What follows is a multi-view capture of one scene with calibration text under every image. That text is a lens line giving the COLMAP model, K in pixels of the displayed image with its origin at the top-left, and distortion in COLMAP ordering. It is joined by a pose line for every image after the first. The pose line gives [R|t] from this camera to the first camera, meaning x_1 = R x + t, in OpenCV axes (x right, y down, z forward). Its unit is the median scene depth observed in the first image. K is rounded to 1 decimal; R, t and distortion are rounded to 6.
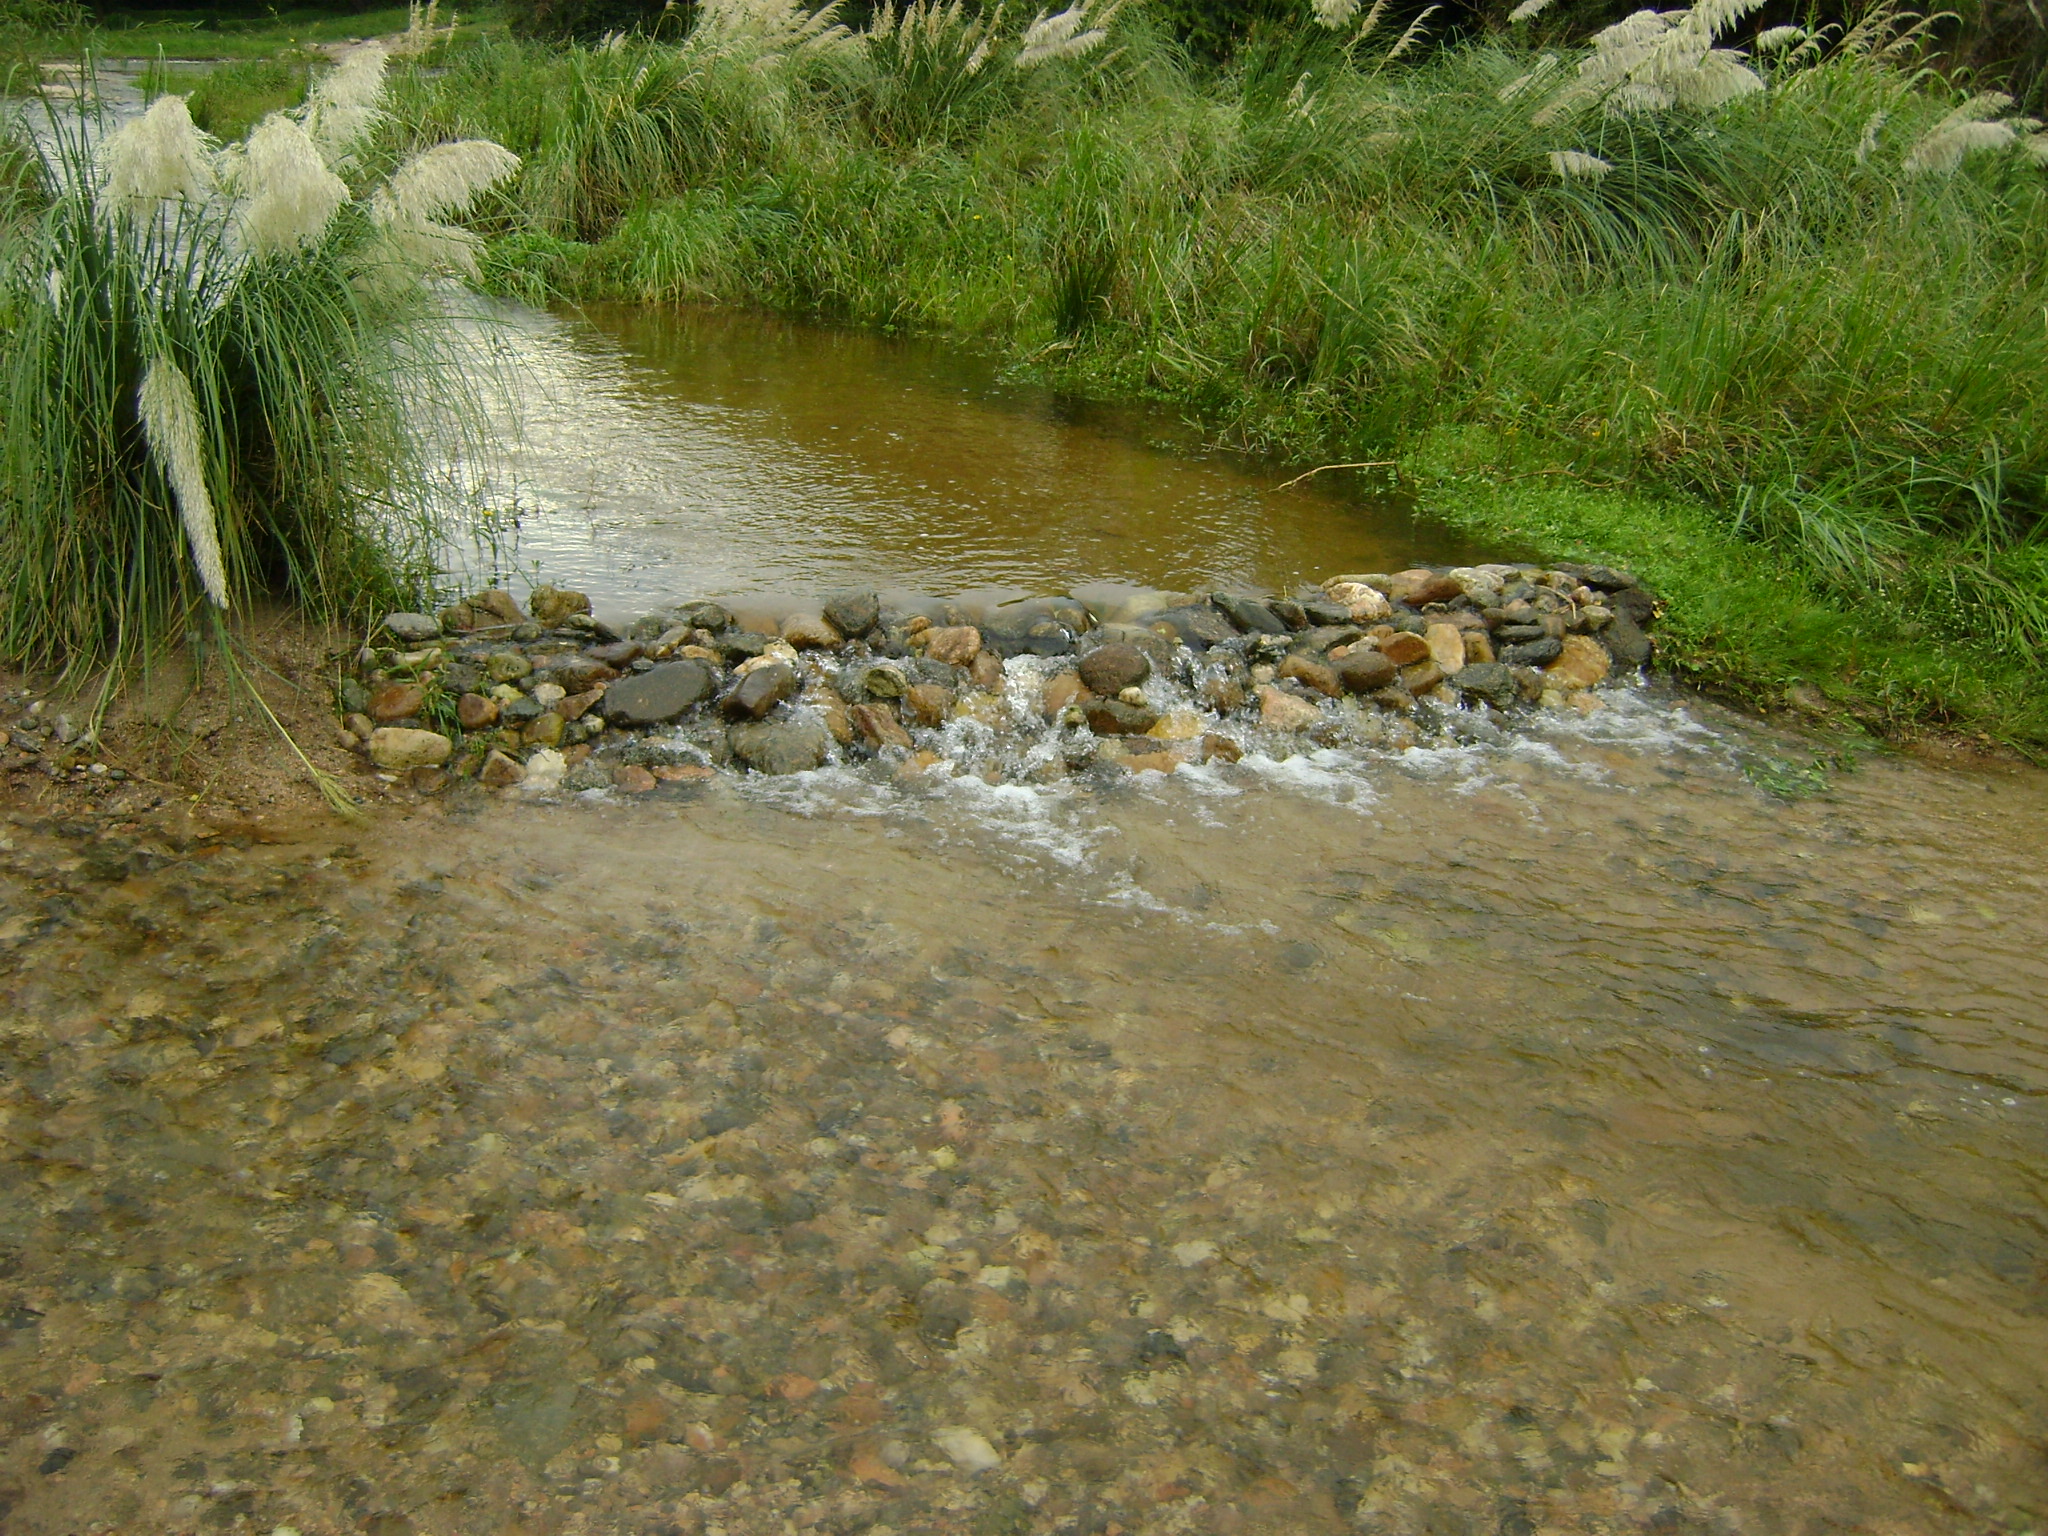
lens RADIAL K [[2220.2, 0, 1024.0], [0, 2220.2, 768.0], [0, 0, 1]] dist [-0.164779, 0.110685]
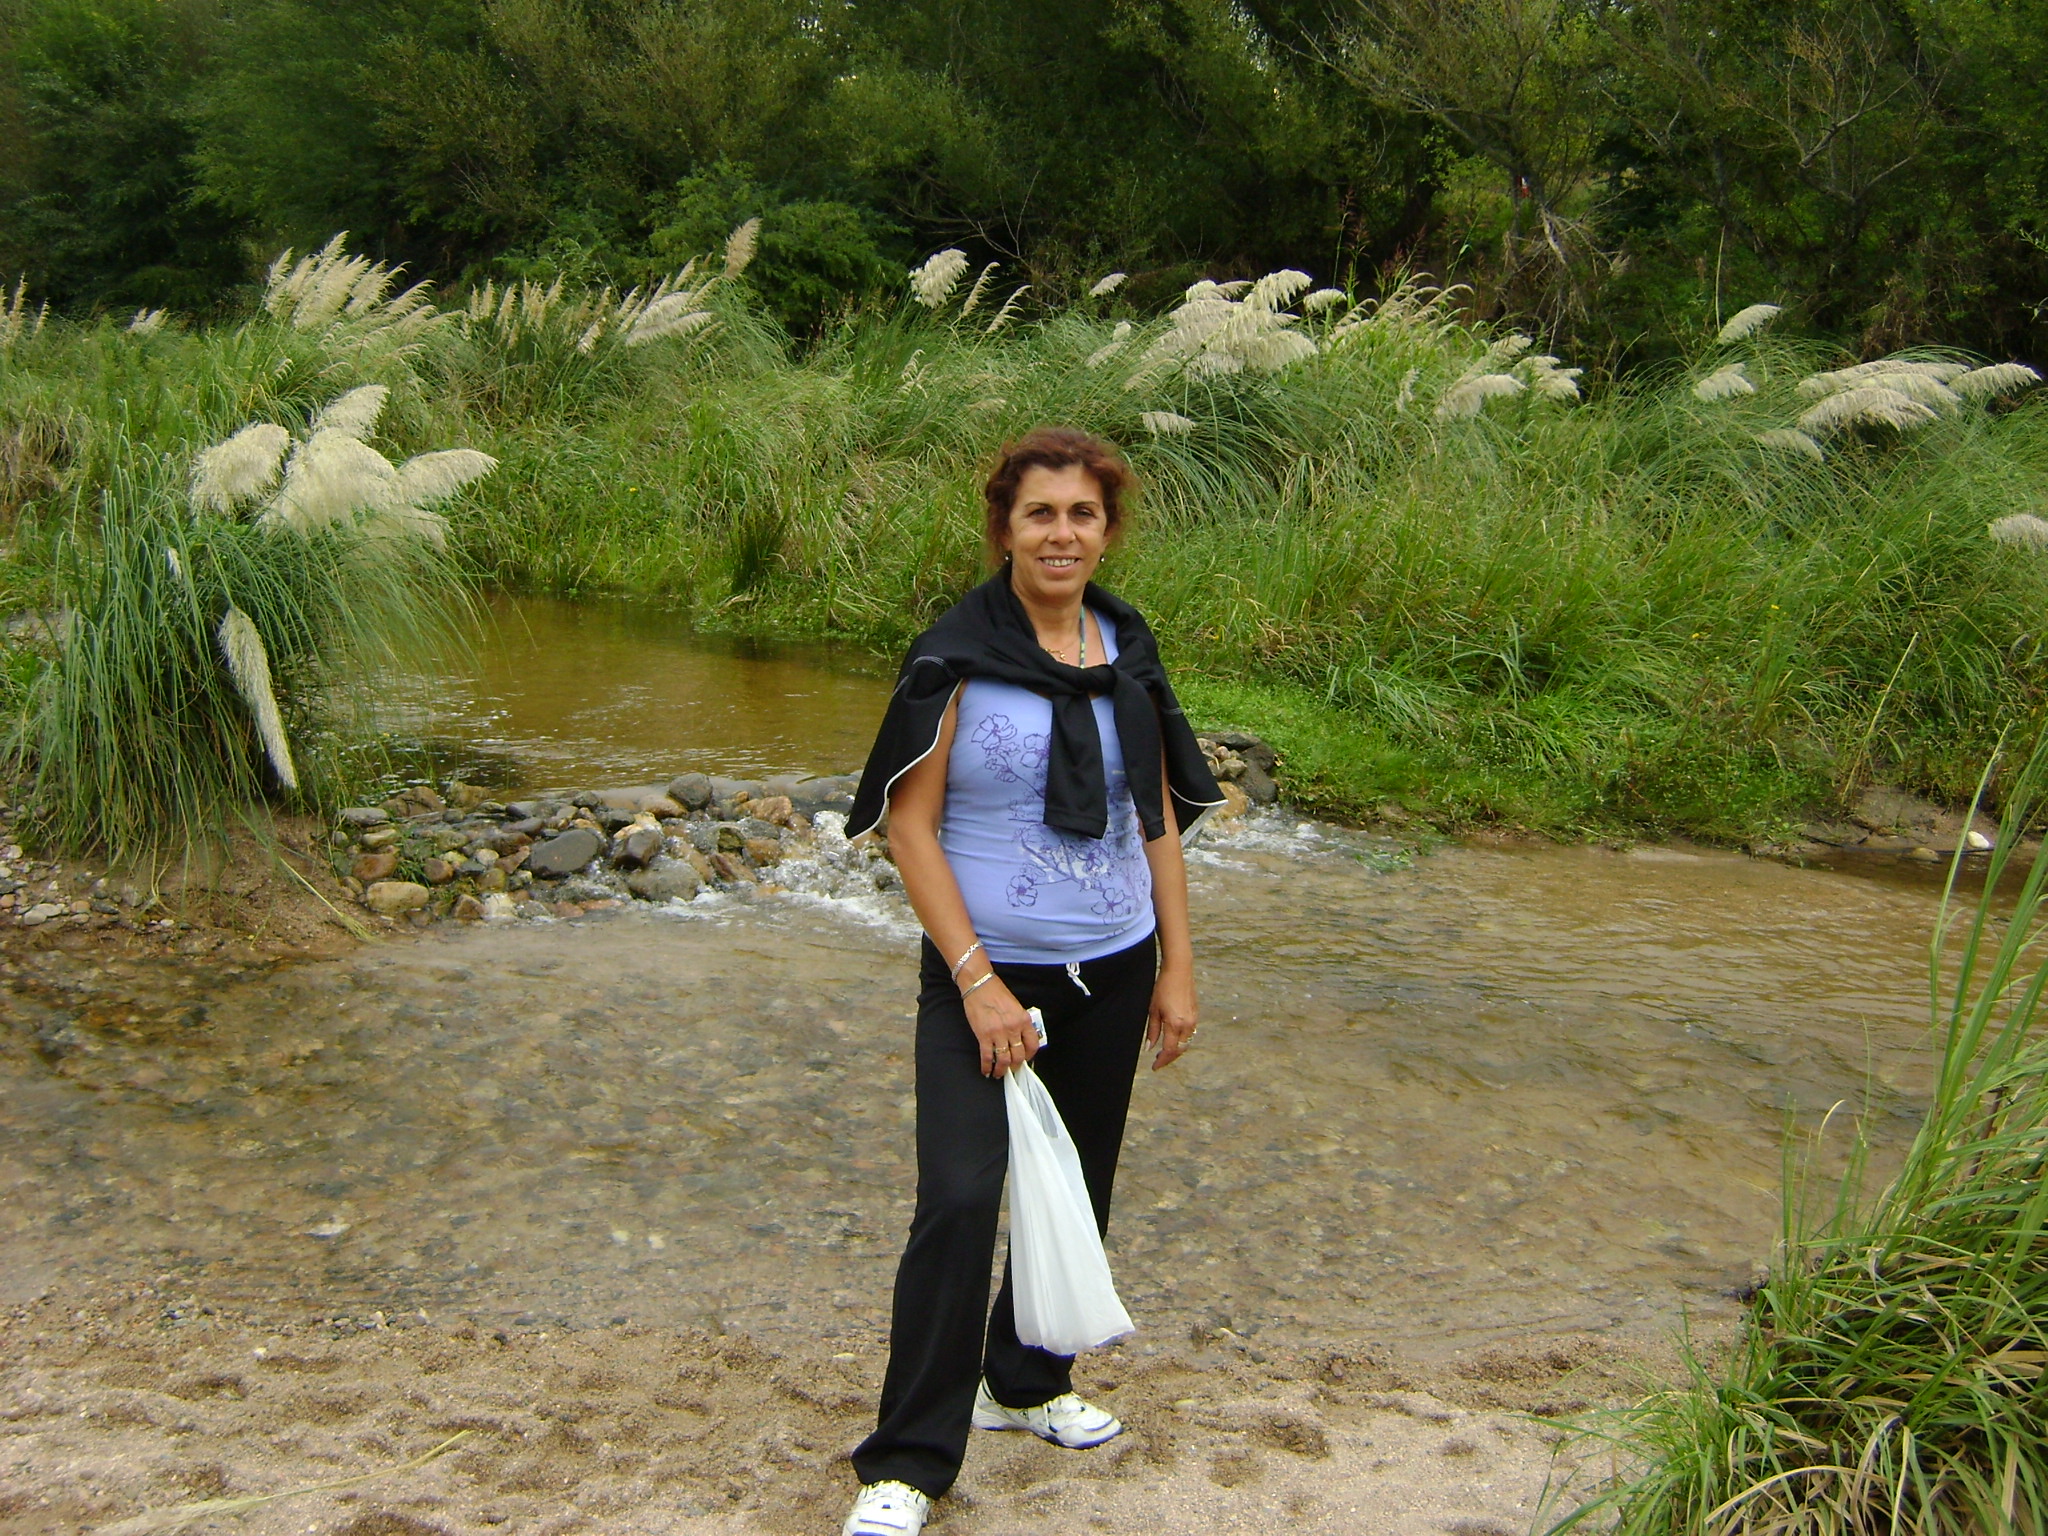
lens RADIAL K [[2911.6, 0, 1024.0], [0, 2911.6, 768.0], [0, 0, 1]] dist [-0.175986, -0.020536]
pose [[0.974780, -0.055459, 0.216167, -0.230901], [0.085454, 0.987562, -0.131981, 0.144503], [-0.206158, 0.147125, 0.967395, -0.642164]]
